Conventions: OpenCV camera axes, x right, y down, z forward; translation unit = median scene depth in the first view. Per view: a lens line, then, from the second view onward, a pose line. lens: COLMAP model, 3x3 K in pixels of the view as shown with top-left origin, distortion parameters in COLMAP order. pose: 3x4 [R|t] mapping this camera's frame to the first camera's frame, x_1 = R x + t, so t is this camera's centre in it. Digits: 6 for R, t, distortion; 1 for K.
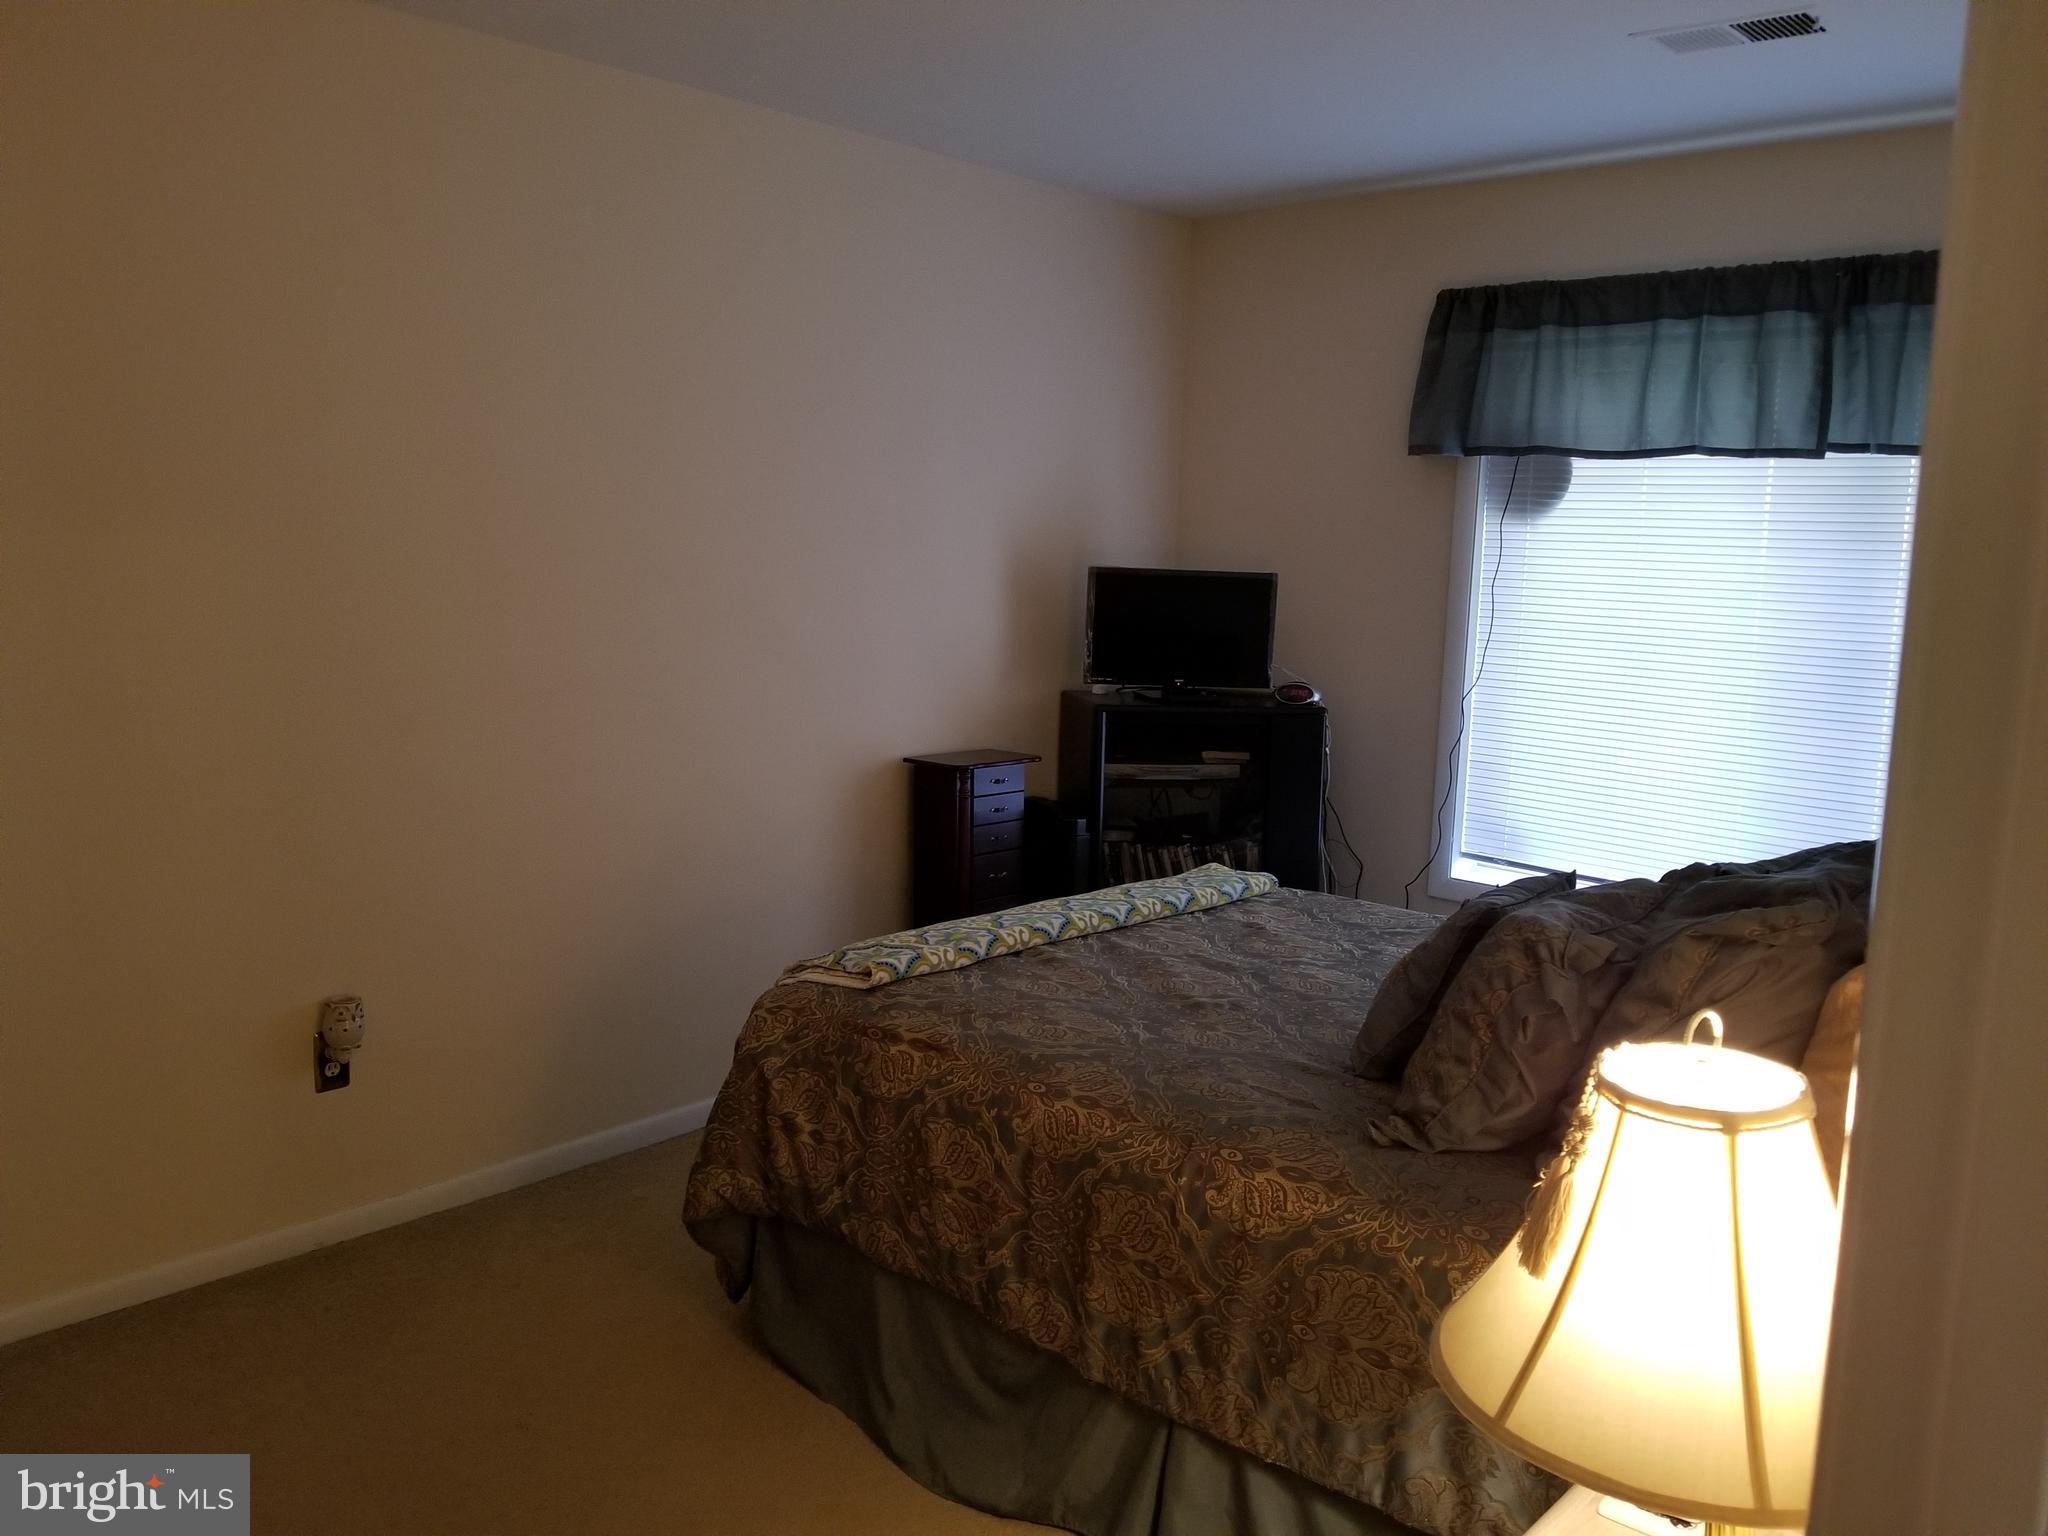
lens RADIAL K [[1583.1, 0, 1033.3], [0, 1583.1, 762.2], [0, 0, 1]] dist [0.082957, -0.139861]
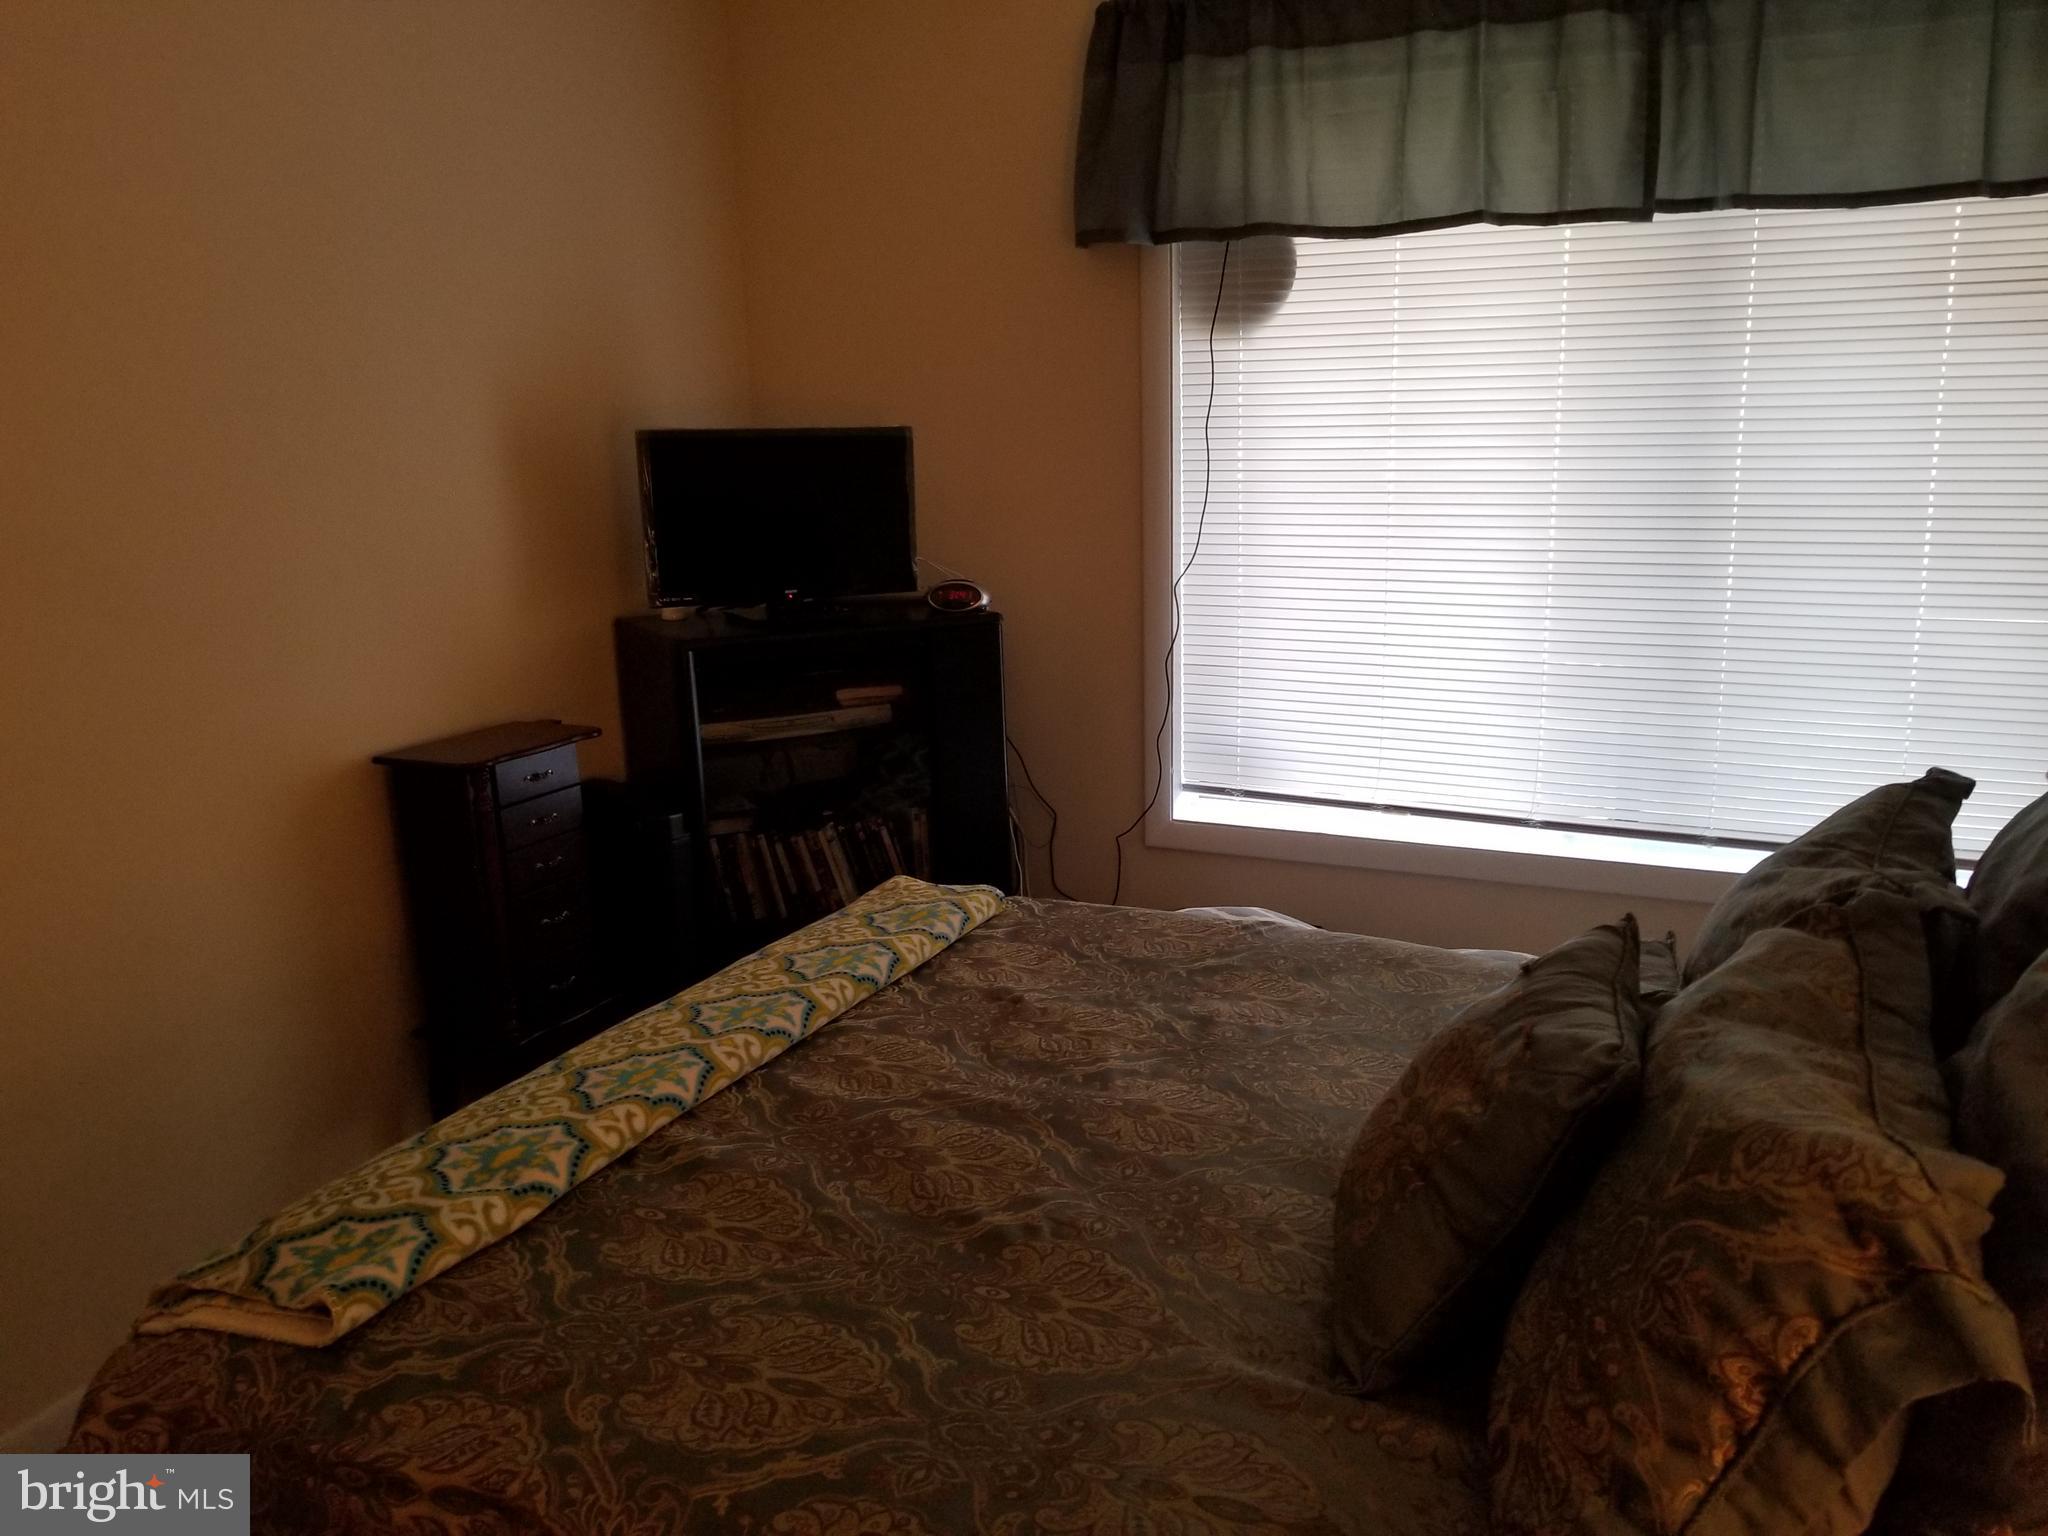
lens RADIAL K [[1583.1, 0, 1045.2], [0, 1583.1, 771.7], [0, 0, 1]] dist [0.082957, -0.139861]
pose [[0.951006, -0.122502, 0.283866, -0.012432], [0.095950, 0.989760, 0.105679, -0.051028], [-0.293905, -0.073264, 0.953023, 0.421758]]
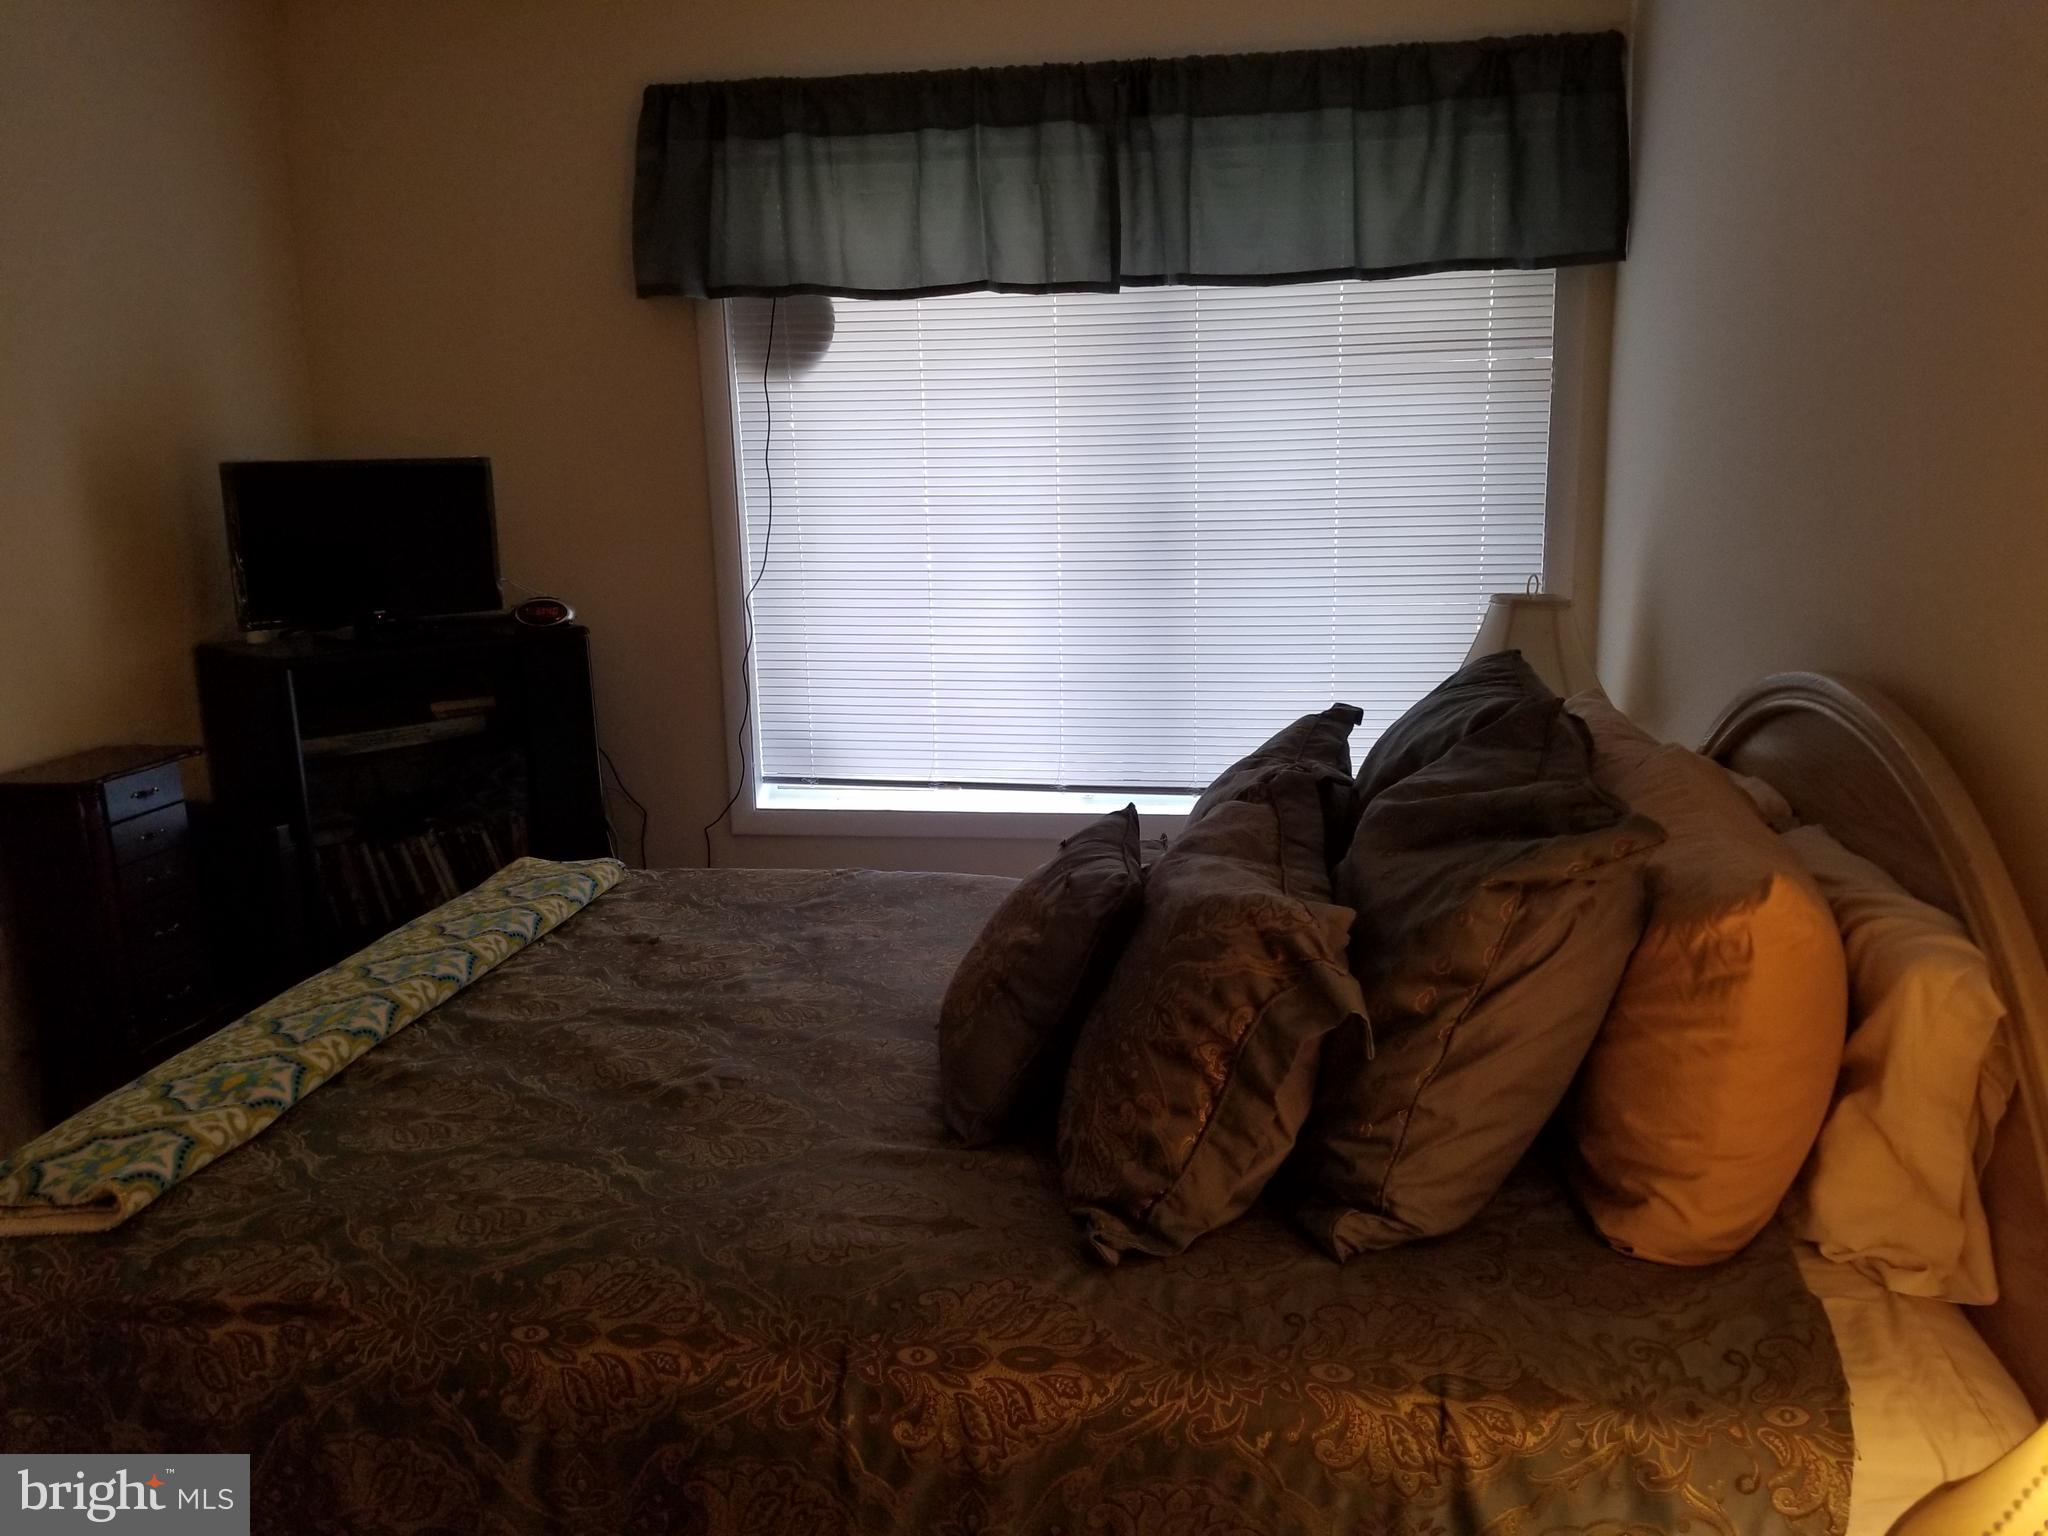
lens RADIAL K [[1583.1, 0, 1020.3], [0, 1583.1, 773.5], [0, 0, 1]] dist [0.082957, -0.139861]
pose [[0.829126, -0.168859, 0.532951, -0.097707], [0.127141, 0.985268, 0.114373, -0.035433], [-0.544413, -0.027070, 0.838381, 0.303356]]
